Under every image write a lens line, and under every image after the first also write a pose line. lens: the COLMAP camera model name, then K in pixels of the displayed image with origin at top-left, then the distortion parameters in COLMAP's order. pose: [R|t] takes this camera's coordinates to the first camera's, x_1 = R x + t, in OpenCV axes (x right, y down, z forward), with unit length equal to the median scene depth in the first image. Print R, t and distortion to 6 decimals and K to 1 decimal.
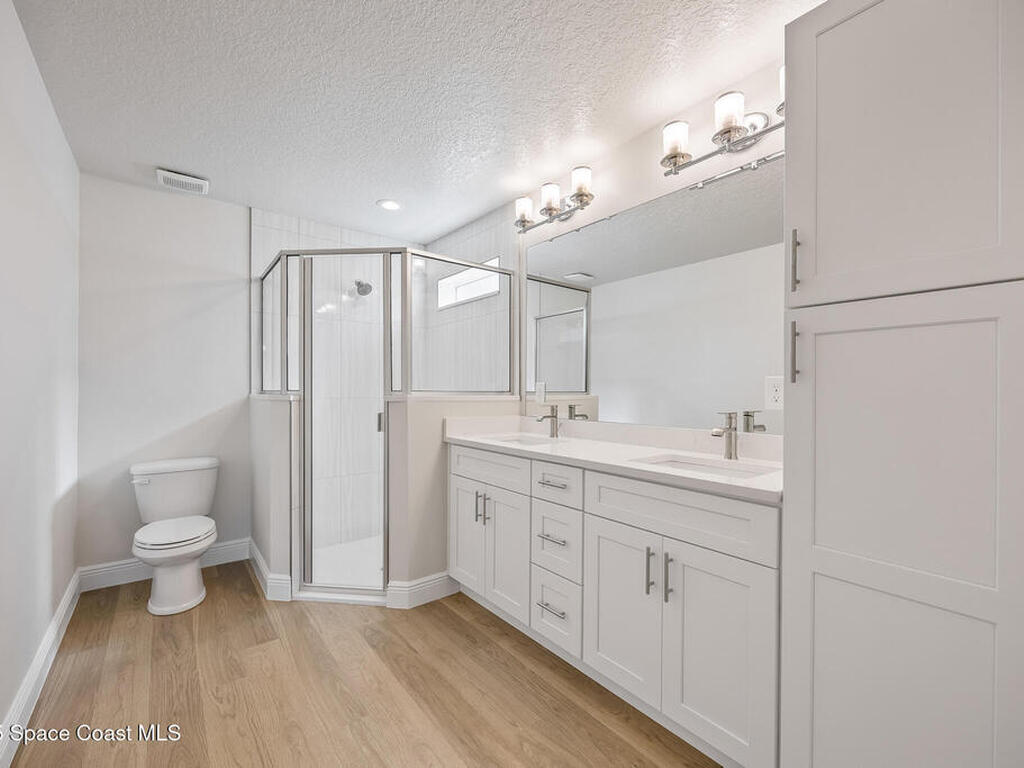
lens RADIAL K [[442.3, 0, 512.2], [0, 442.3, 389.1], [0, 0, 1]] dist [-0.002207, 0.000003]
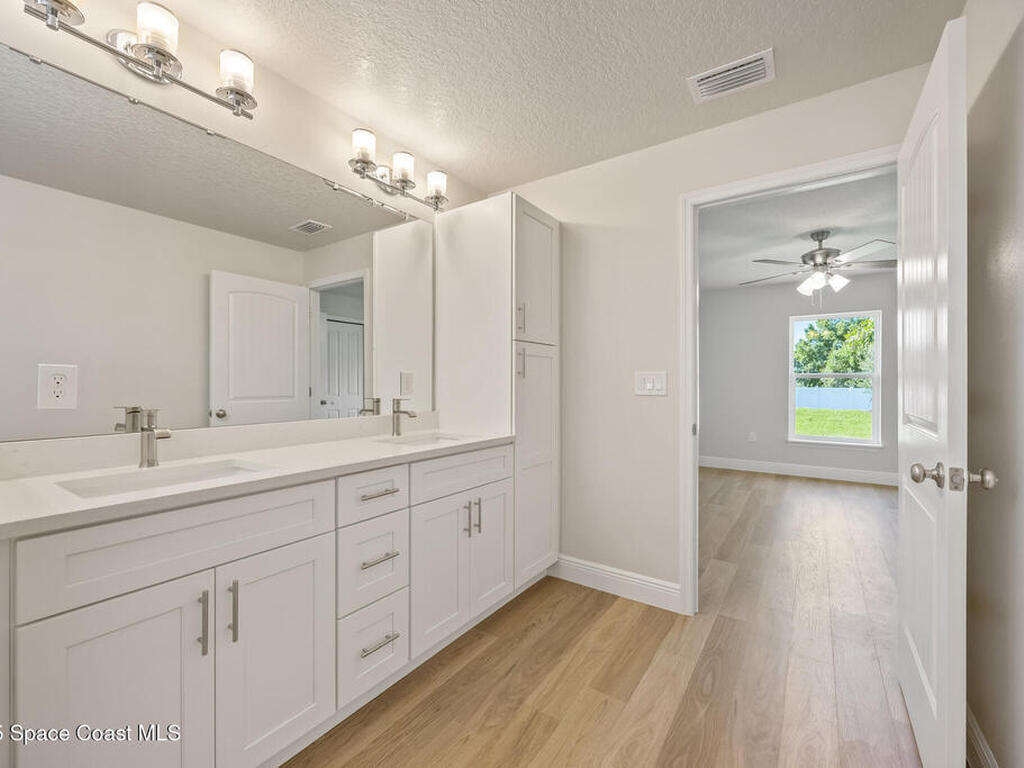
lens RADIAL K [[442.3, 0, 517.5], [0, 442.3, 381.6], [0, 0, 1]] dist [-0.002207, 0.000003]
pose [[-0.299917, 0.001748, 0.953964, -0.831368], [-0.002370, 0.999994, -0.002578, 0.004171], [-0.953962, -0.003034, -0.299911, 1.062116]]
